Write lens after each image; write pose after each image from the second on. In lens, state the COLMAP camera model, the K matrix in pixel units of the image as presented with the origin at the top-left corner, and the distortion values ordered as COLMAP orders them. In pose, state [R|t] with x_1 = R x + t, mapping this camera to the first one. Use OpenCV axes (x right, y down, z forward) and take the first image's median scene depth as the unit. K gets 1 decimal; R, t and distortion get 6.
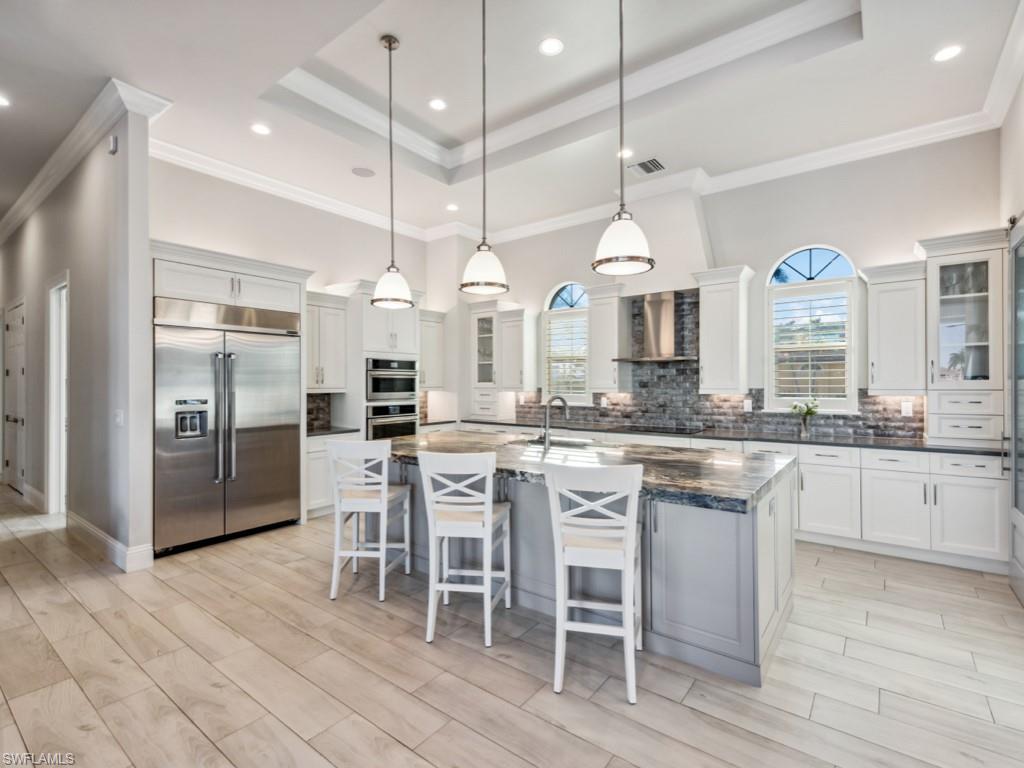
lens RADIAL K [[492.1, 0, 514.0], [0, 492.1, 380.3], [0, 0, 1]] dist [0.015462, -0.001784]
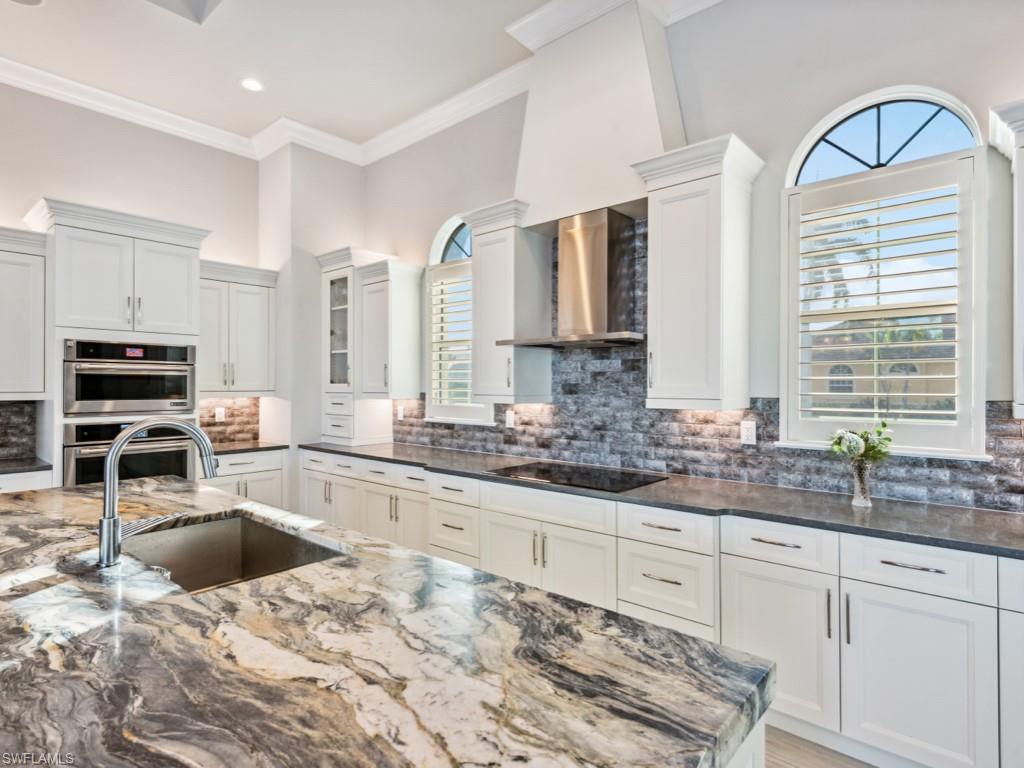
lens RADIAL K [[561.9, 0, 511.4], [0, 561.9, 384.0], [0, 0, 1]] dist [0.007218, -0.000544]
pose [[0.997706, 0.004206, -0.067568, 0.251271], [-0.003918, 0.999983, 0.004394, 0.001234], [0.067585, -0.004120, 0.997705, 0.384855]]
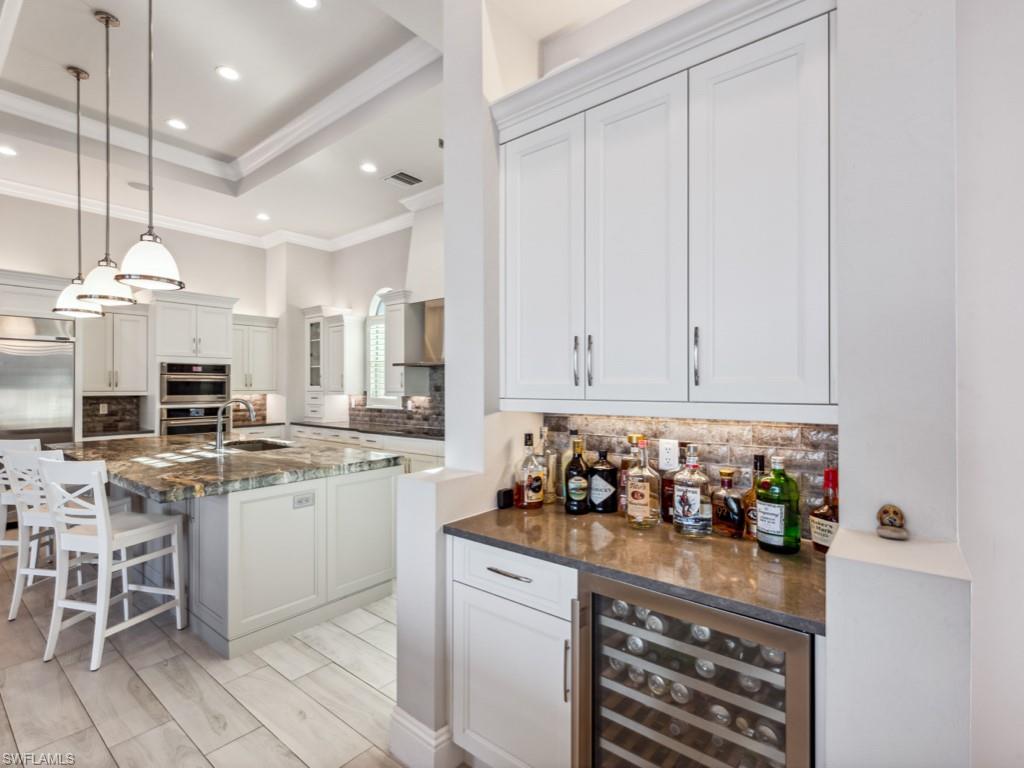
lens RADIAL K [[505.9, 0, 508.7], [0, 505.9, 381.8], [0, 0, 1]] dist [0.010336, -0.000891]
pose [[0.999477, 0.002040, -0.032261, 0.465803], [-0.002103, 0.999996, -0.001923, -0.003273], [0.032257, 0.001990, 0.999478, -0.053041]]
